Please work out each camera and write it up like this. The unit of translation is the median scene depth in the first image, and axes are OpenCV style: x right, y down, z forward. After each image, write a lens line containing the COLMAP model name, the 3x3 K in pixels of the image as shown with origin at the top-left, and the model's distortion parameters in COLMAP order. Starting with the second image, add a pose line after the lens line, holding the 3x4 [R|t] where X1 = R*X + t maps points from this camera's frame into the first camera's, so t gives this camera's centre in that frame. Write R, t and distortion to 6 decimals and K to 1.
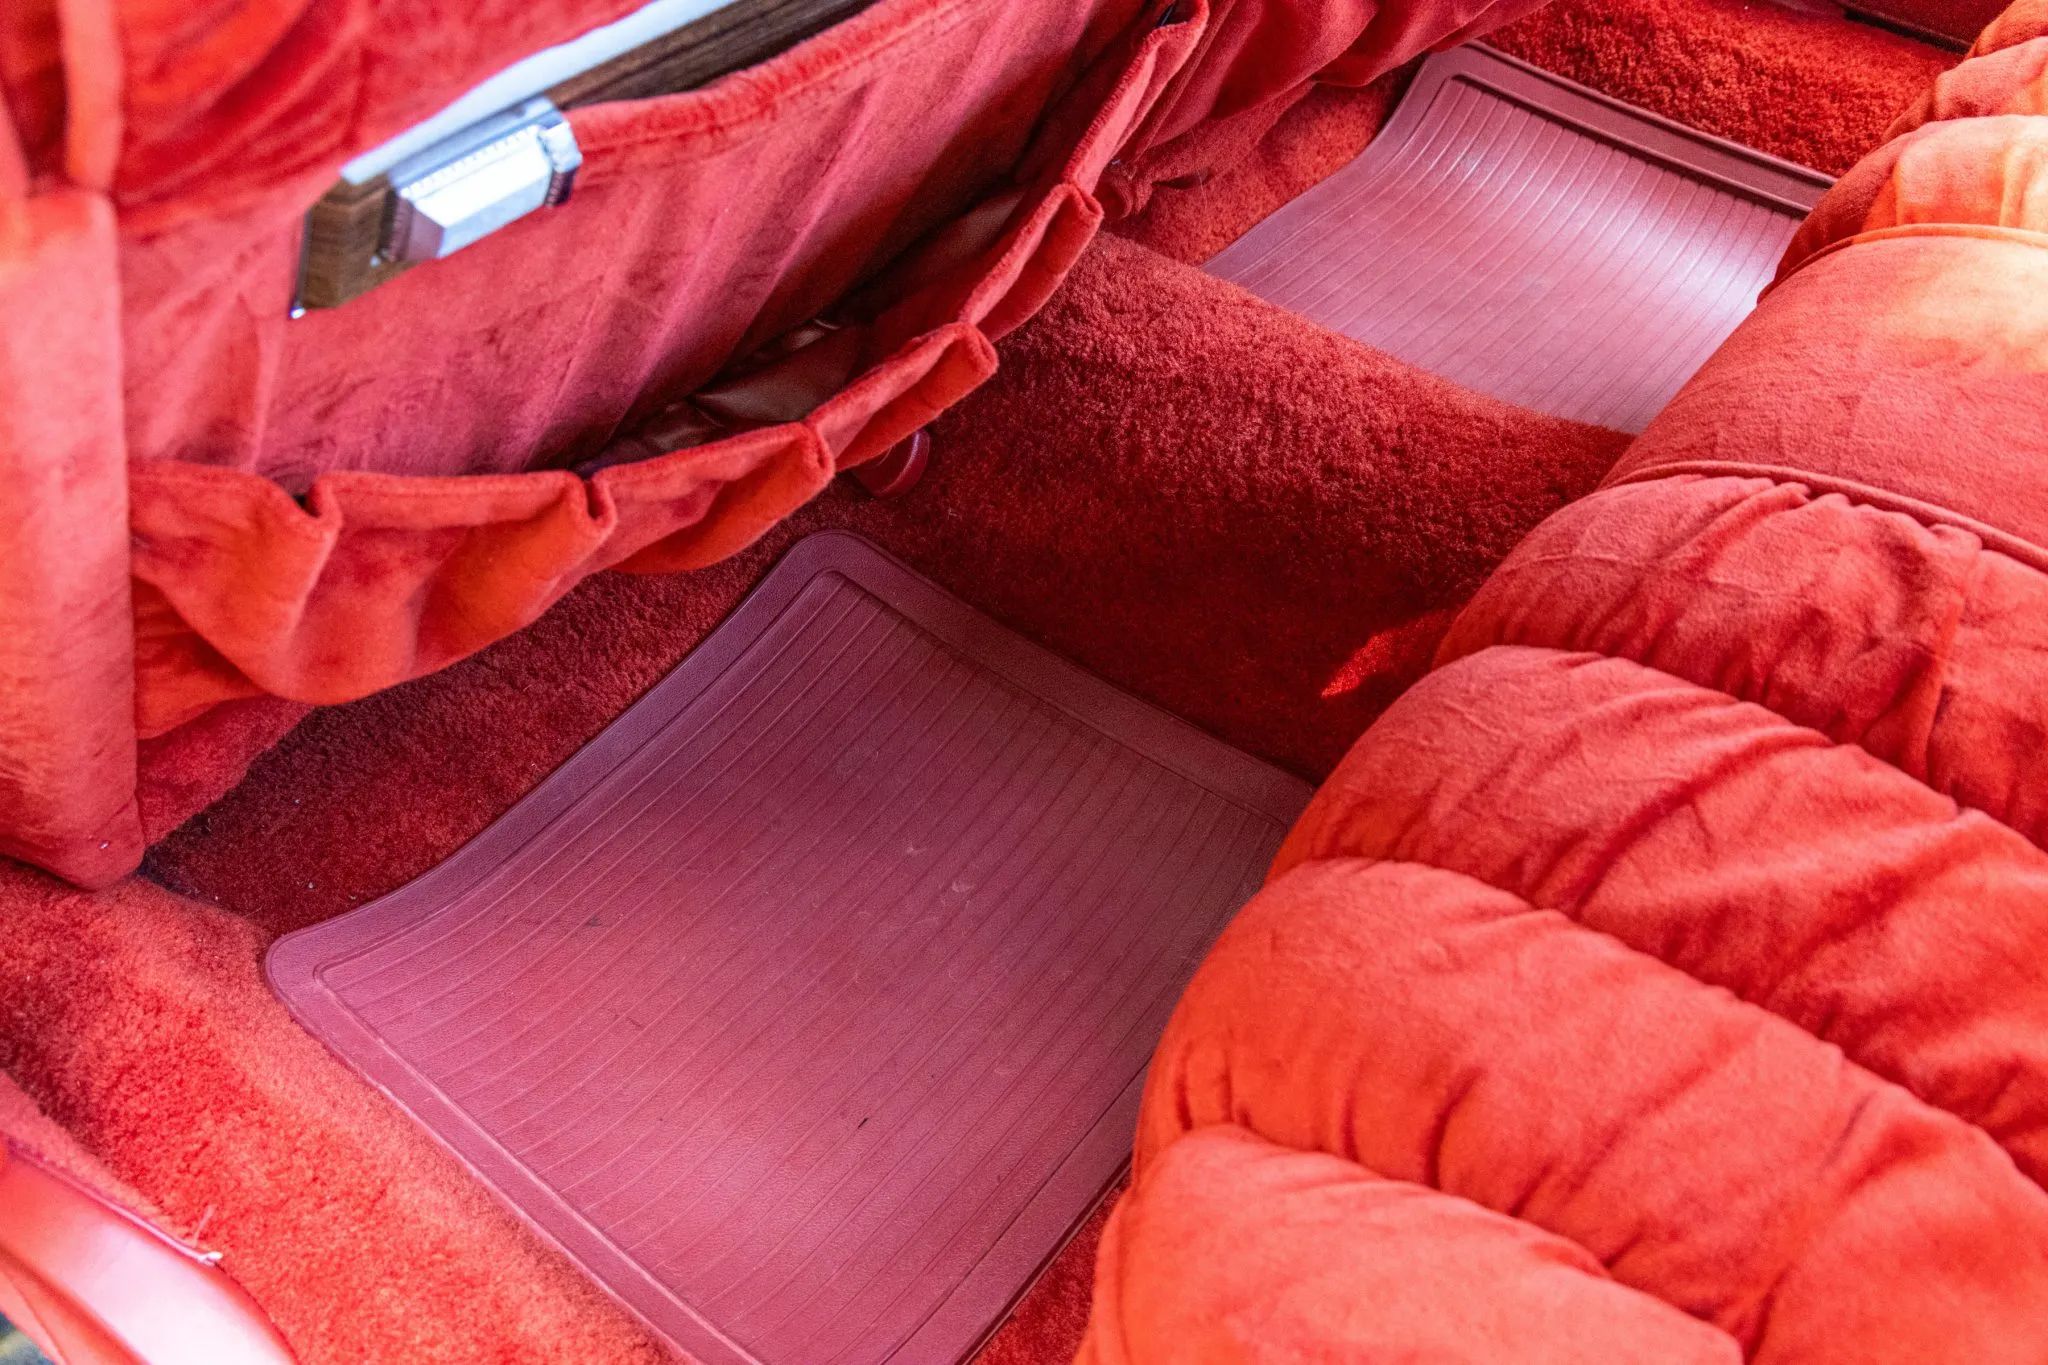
lens RADIAL K [[1772.8, 0, 1024.0], [0, 1772.8, 682.5], [0, 0, 1]] dist [-0.009784, -0.018340]
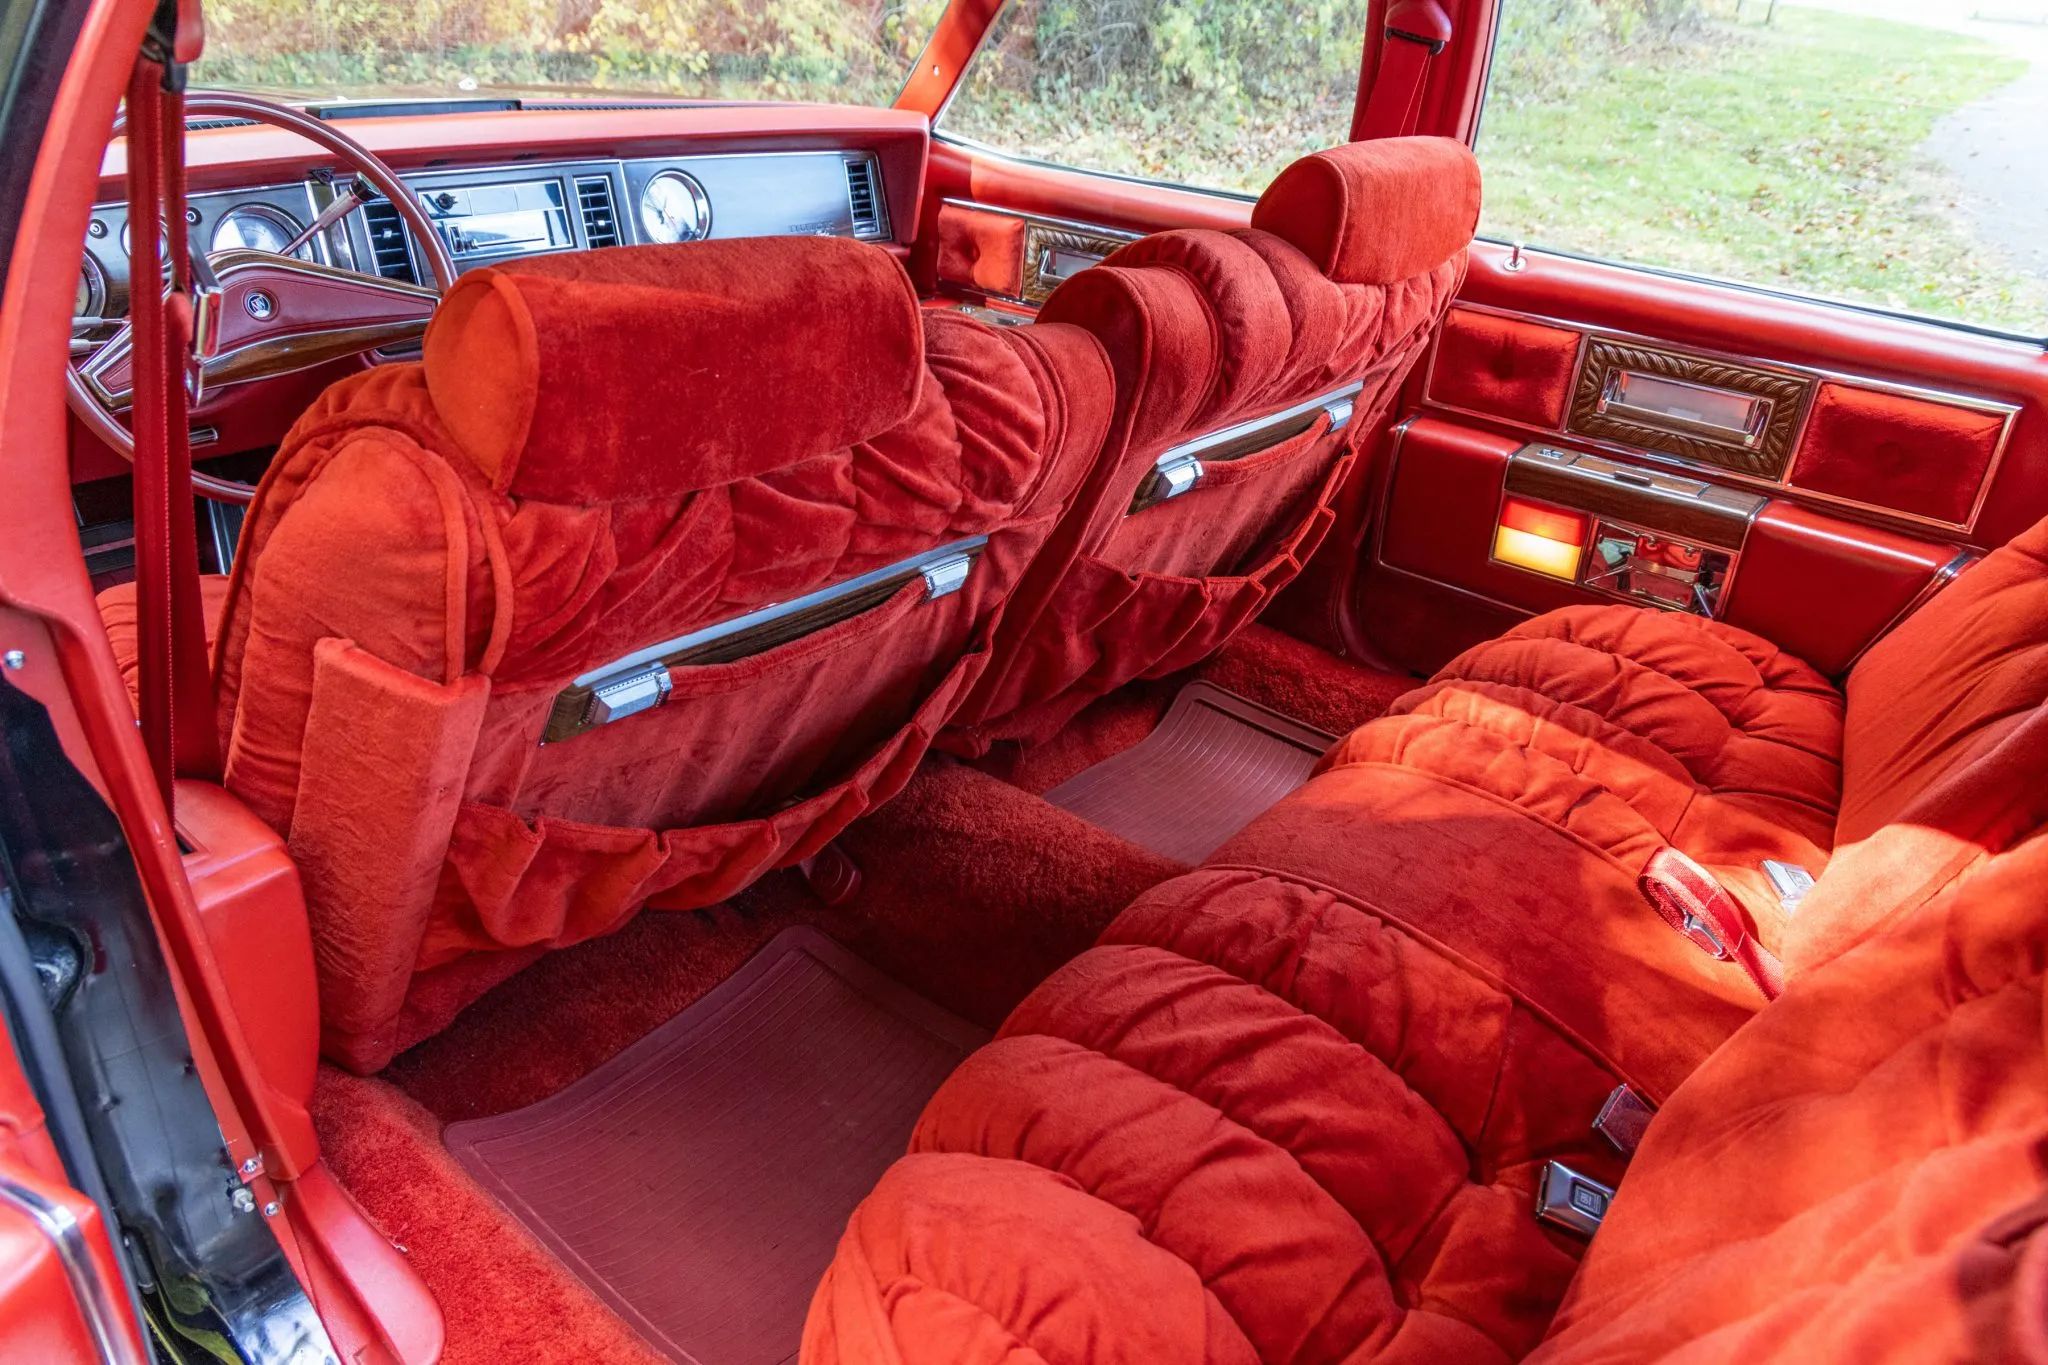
lens RADIAL K [[1336.1, 0, 1024.0], [0, 1336.1, 682.5], [0, 0, 1]] dist [-0.003971, -0.000827]
pose [[0.999308, 0.037167, -0.001253, 0.183480], [-0.035270, 0.936534, -0.348797, 0.252784], [-0.011790, 0.348600, 0.937197, -0.564648]]
